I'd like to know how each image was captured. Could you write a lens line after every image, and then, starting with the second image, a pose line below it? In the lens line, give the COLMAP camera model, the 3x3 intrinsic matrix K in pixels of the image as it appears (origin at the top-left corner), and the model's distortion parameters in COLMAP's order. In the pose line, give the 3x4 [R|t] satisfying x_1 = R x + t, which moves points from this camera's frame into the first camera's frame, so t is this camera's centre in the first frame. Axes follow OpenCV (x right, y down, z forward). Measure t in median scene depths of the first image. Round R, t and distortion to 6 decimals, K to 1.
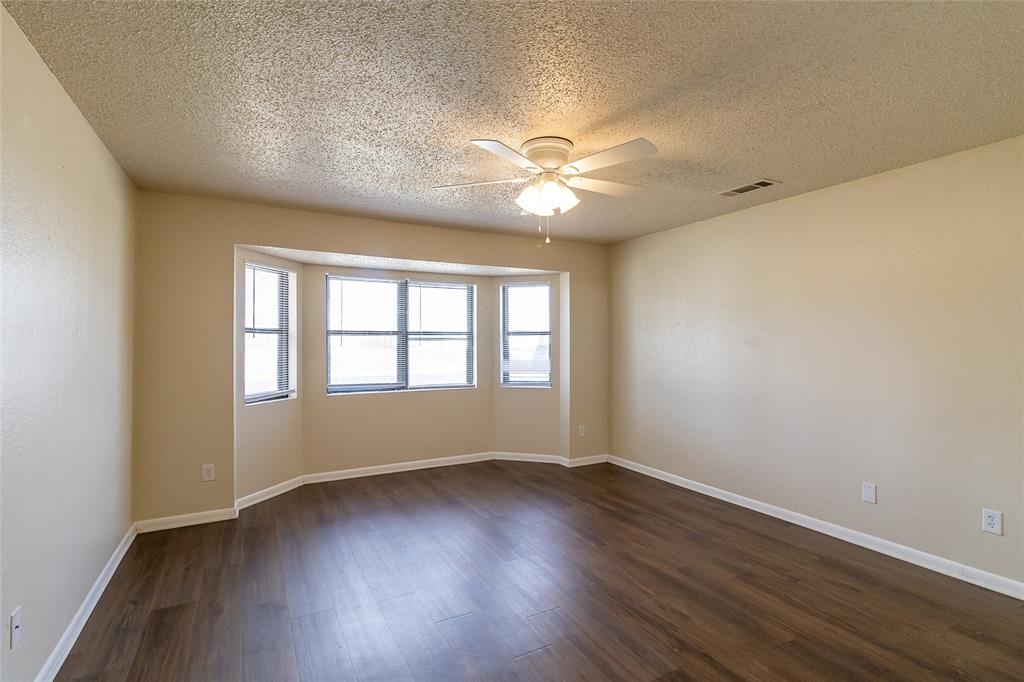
lens RADIAL K [[482.0, 0, 512.0], [0, 482.0, 341.0], [0, 0, 1]] dist [0.000406, -0.000162]
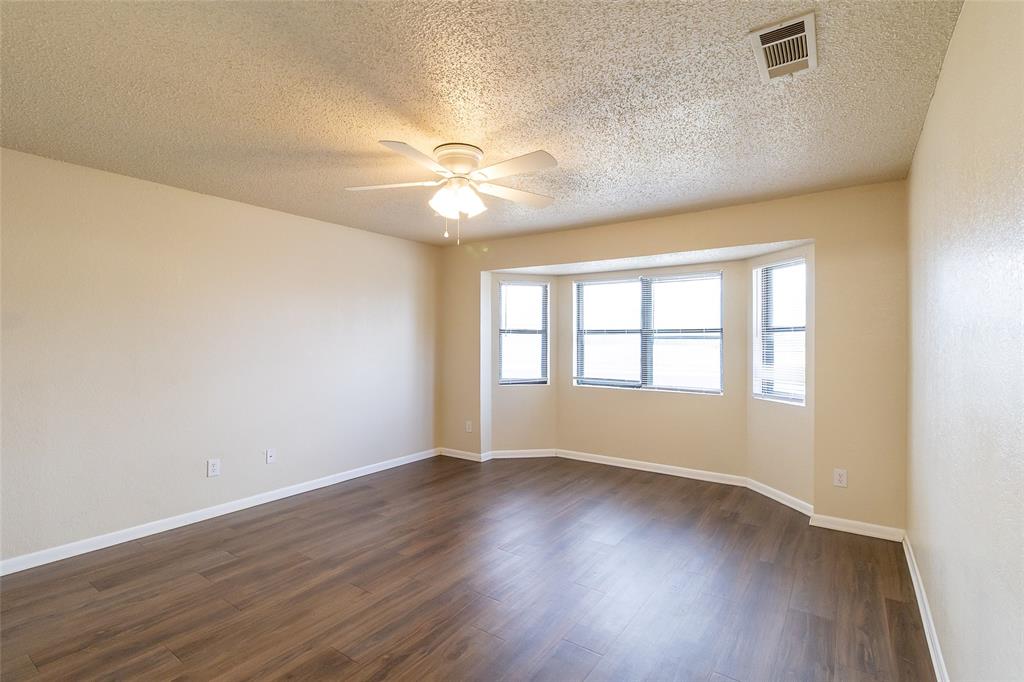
lens RADIAL K [[492.0, 0, 516.6], [0, 492.0, 338.1], [0, 0, 1]] dist [0.003458, -0.000076]
pose [[0.442358, -0.000906, -0.896838, 0.586208], [-0.003618, 0.999990, -0.002795, 0.001441], [0.896831, 0.004481, 0.442350, 0.328696]]
